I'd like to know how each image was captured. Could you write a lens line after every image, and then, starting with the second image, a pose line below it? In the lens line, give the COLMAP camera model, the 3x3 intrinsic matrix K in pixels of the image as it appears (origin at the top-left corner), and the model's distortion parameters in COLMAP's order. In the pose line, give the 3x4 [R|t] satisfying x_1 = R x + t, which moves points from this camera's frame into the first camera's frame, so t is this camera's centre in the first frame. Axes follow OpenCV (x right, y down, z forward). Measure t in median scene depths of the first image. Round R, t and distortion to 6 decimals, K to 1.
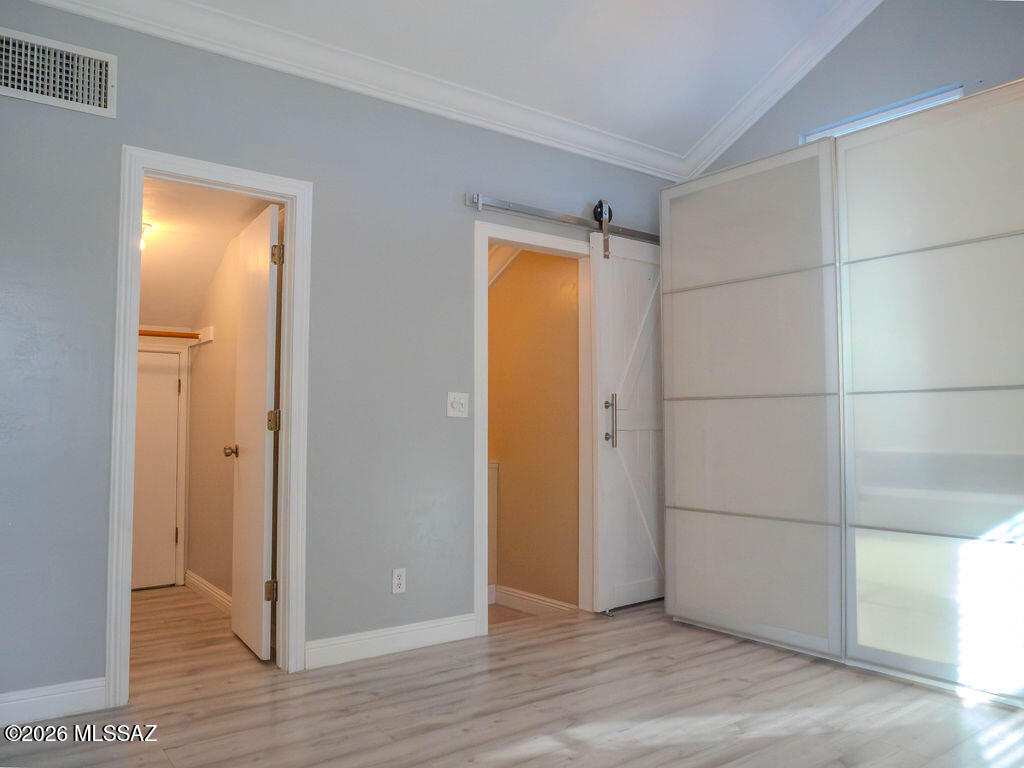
lens RADIAL K [[748.1, 0, 517.5], [0, 748.1, 386.9], [0, 0, 1]] dist [-0.052234, 0.020854]
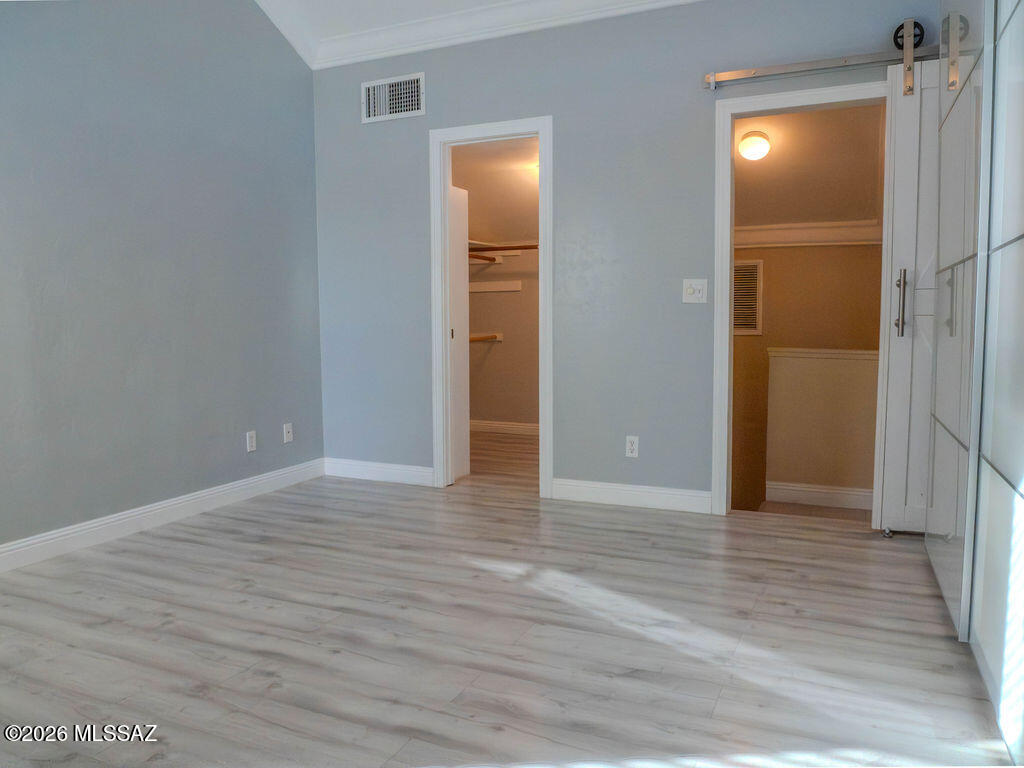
lens RADIAL K [[748.1, 0, 517.9], [0, 748.1, 380.6], [0, 0, 1]] dist [-0.052234, 0.020854]
pose [[0.484259, 0.067526, -0.872315, 0.835940], [0.053695, 0.992844, 0.106664, 0.028201], [0.873276, -0.098492, 0.477168, 0.333352]]
